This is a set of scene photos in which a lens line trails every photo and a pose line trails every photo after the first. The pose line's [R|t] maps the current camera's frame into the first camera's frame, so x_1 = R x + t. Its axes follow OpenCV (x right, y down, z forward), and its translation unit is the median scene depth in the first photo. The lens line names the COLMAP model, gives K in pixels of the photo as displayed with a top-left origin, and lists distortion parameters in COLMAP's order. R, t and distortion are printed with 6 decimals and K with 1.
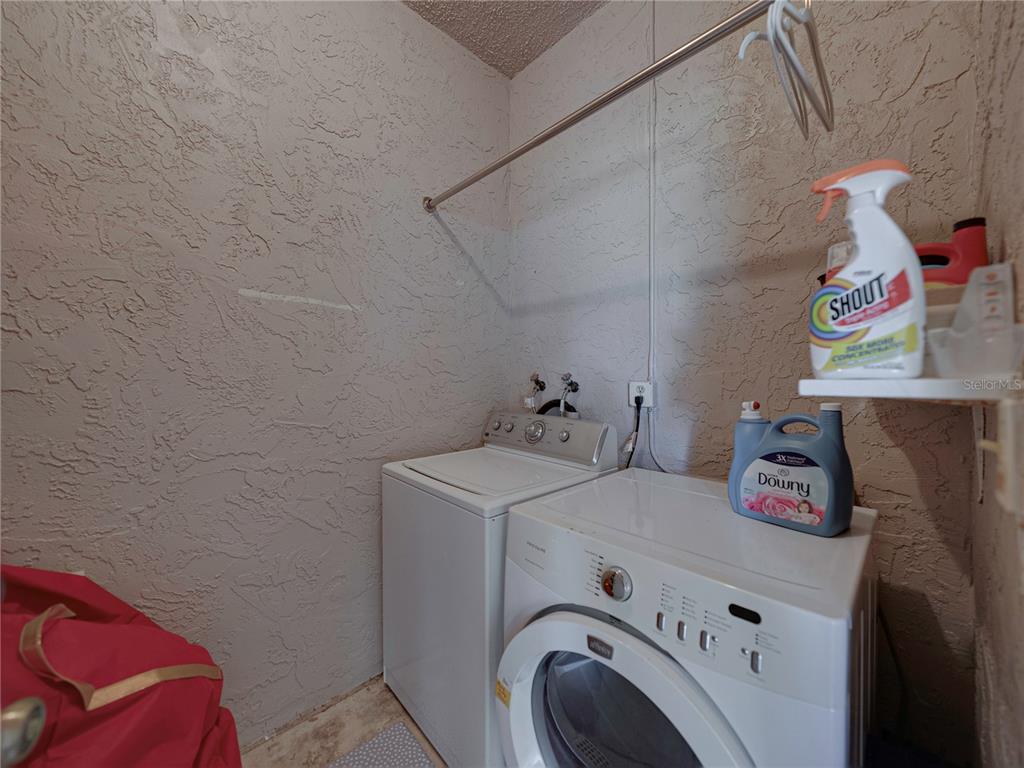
lens RADIAL K [[407.4, 0, 513.1], [0, 407.4, 380.6], [0, 0, 1]] dist [-0.000063, -0.000180]
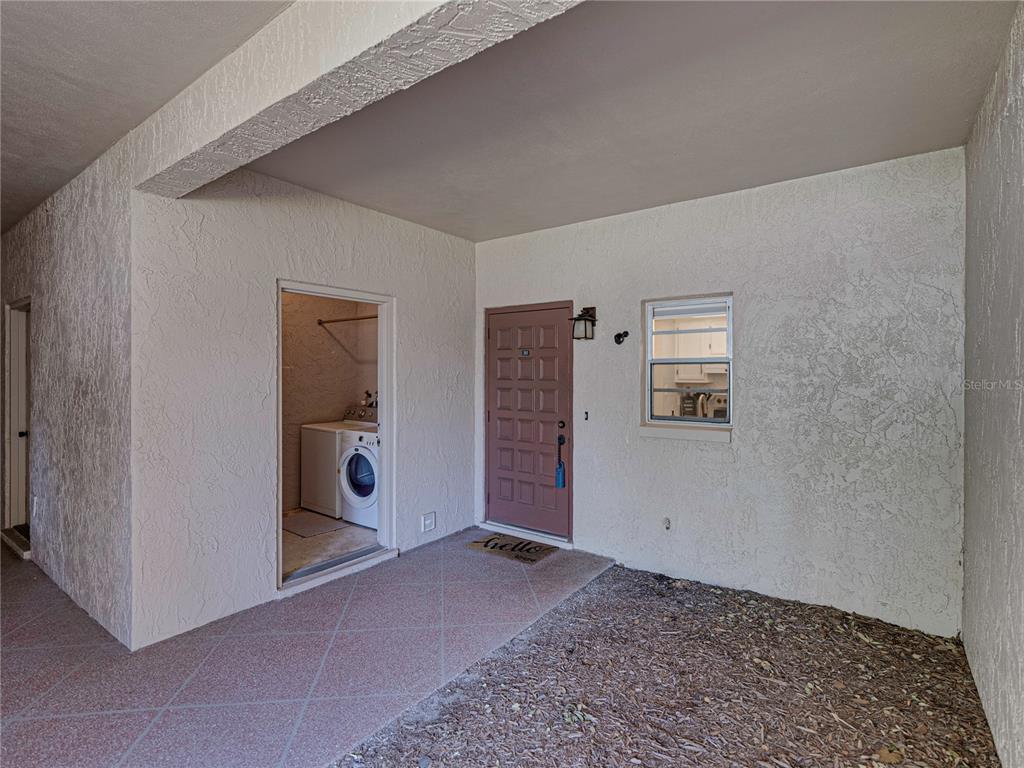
lens RADIAL K [[480.1, 0, 512.2], [0, 480.1, 371.6], [0, 0, 1]] dist [-0.000210, -0.000077]
pose [[0.981041, 0.004977, 0.193735, 0.365600], [-0.003127, 0.999947, -0.009858, -0.107500], [-0.193774, 0.009065, 0.981004, -2.031337]]
